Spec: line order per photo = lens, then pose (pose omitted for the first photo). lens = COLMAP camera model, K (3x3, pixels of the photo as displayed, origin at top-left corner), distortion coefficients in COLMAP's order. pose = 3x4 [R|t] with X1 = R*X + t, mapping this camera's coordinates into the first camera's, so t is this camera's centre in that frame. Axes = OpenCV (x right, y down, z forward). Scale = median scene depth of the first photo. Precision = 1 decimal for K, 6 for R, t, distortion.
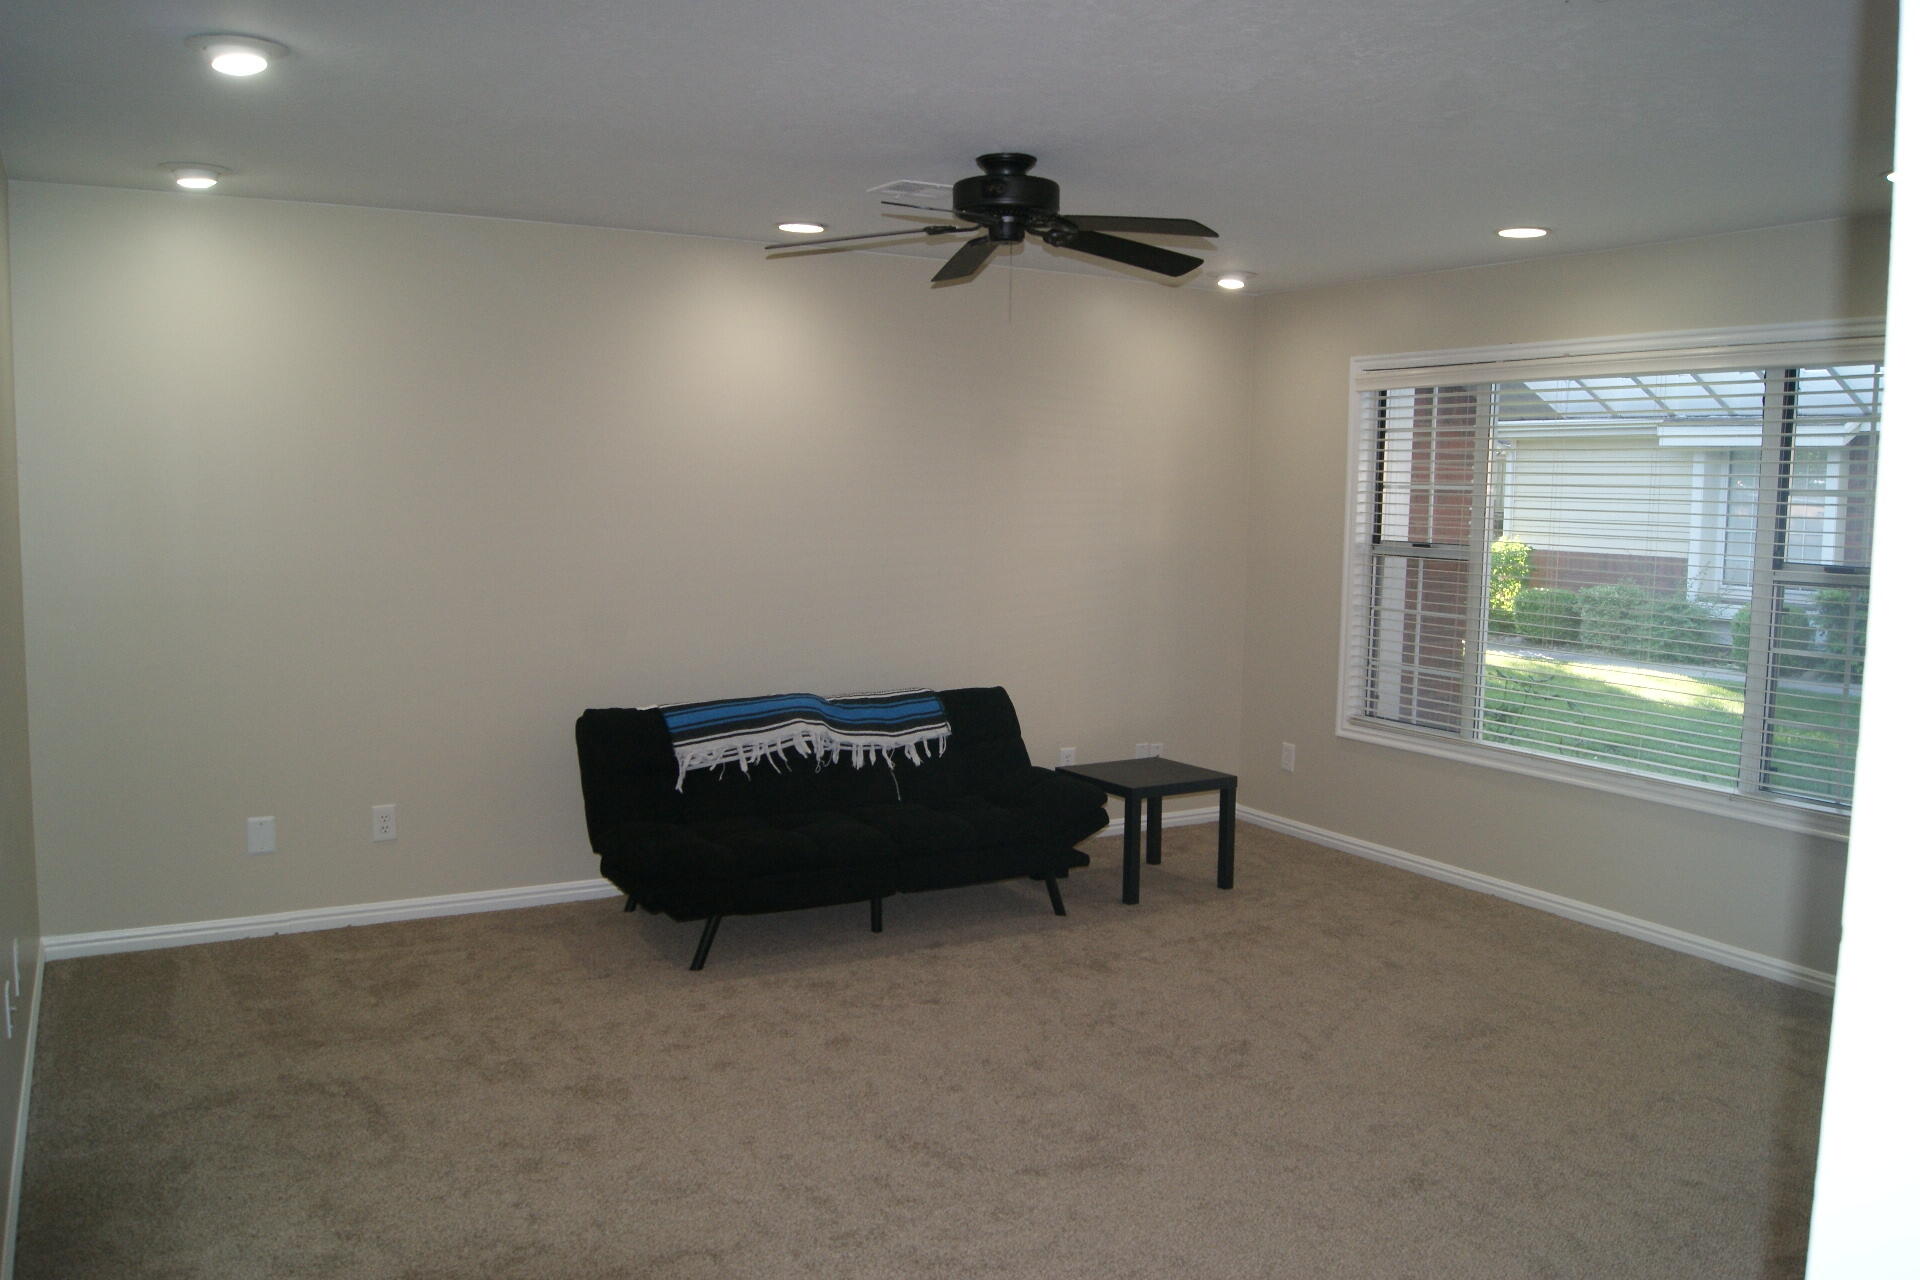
lens RADIAL K [[1522.7, 0, 980.4], [0, 1522.7, 635.6], [0, 0, 1]] dist [-0.083228, 0.013921]
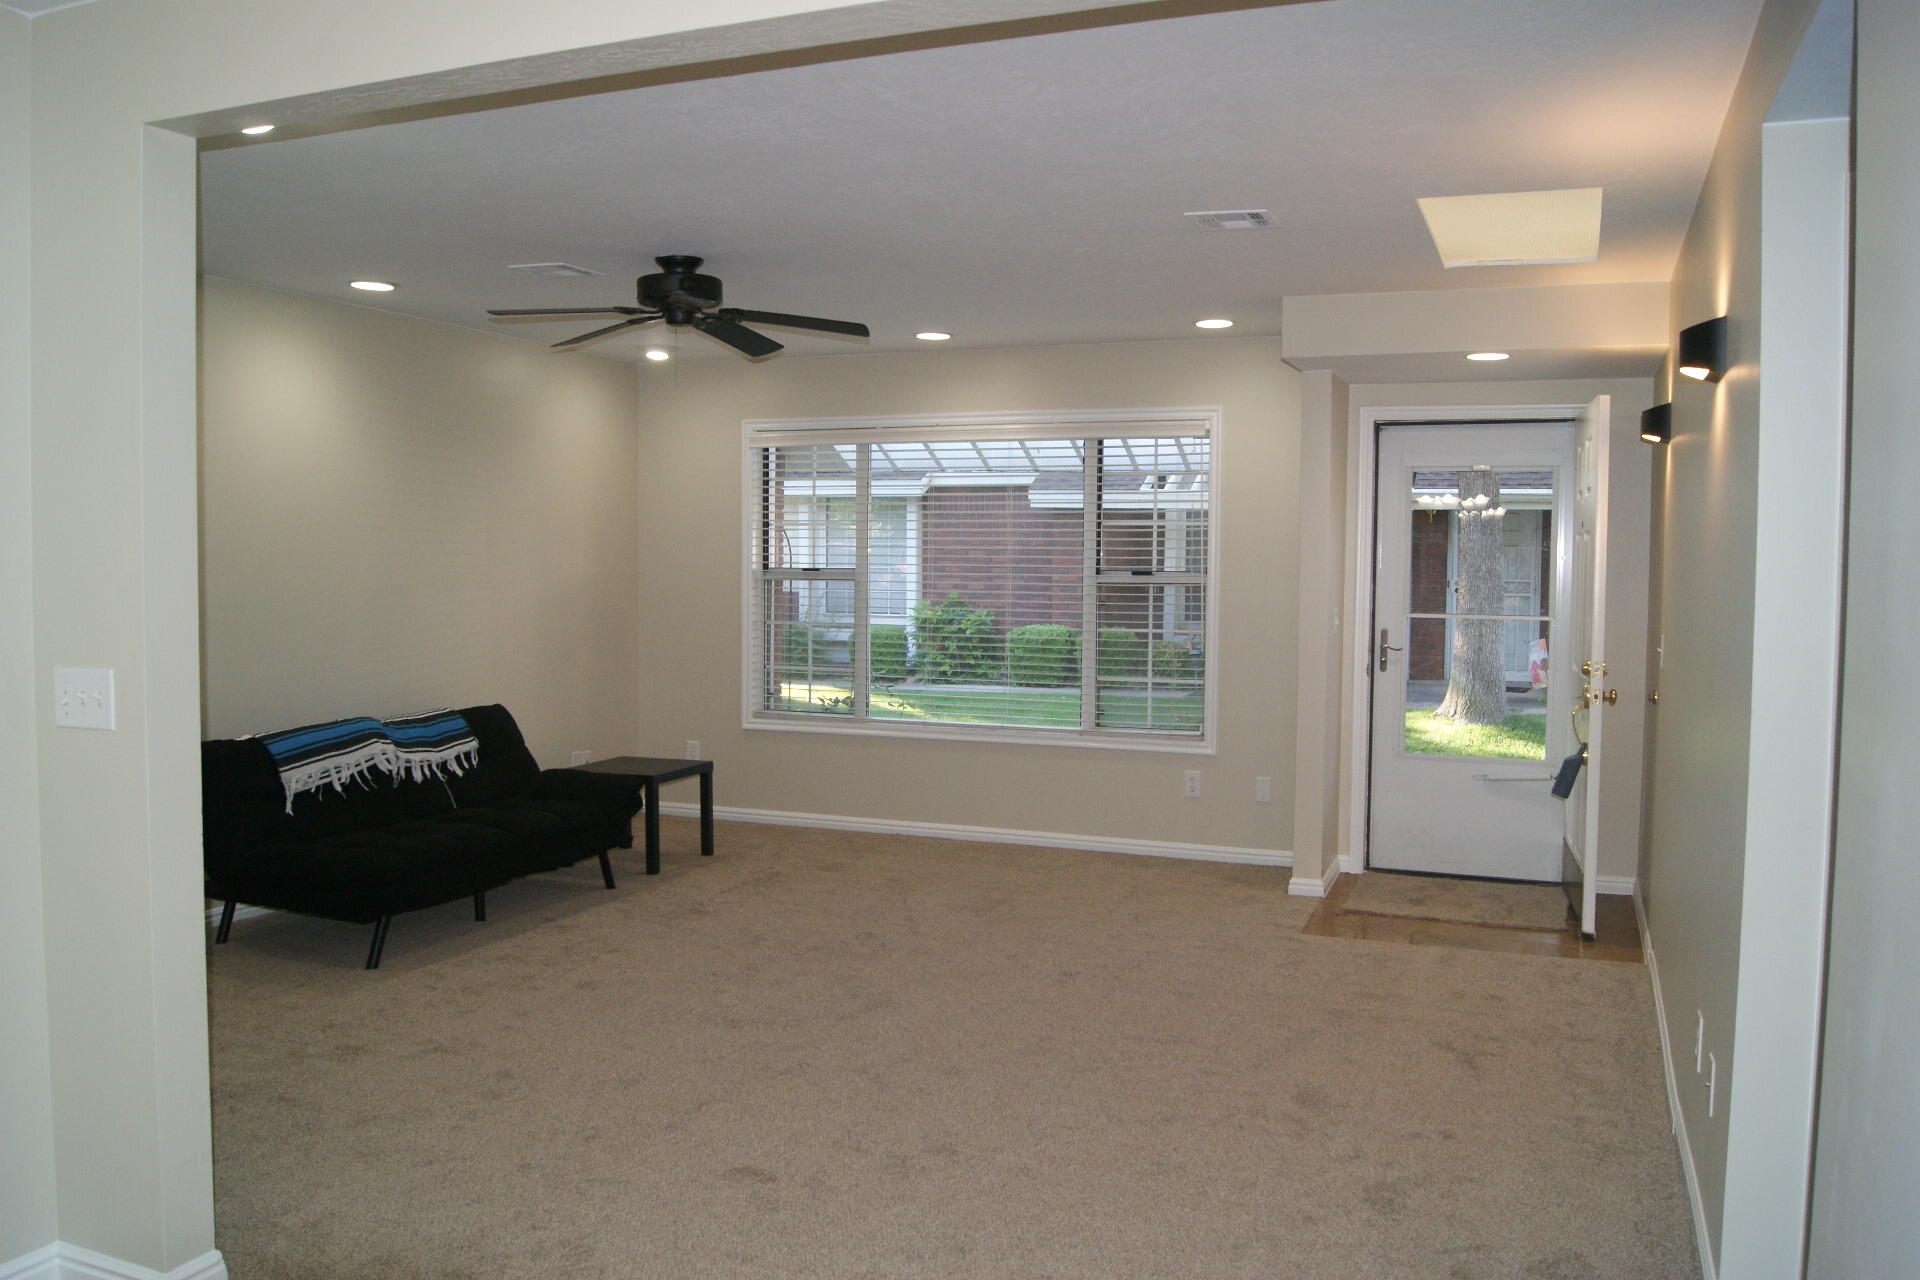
lens RADIAL K [[1522.7, 0, 980.4], [0, 1522.7, 635.6], [0, 0, 1]] dist [-0.083228, 0.013921]
pose [[0.786680, -0.044306, 0.615769, -0.436199], [0.067281, 0.997633, -0.014173, 0.025884], [-0.613683, 0.052579, 0.787800, -0.101748]]
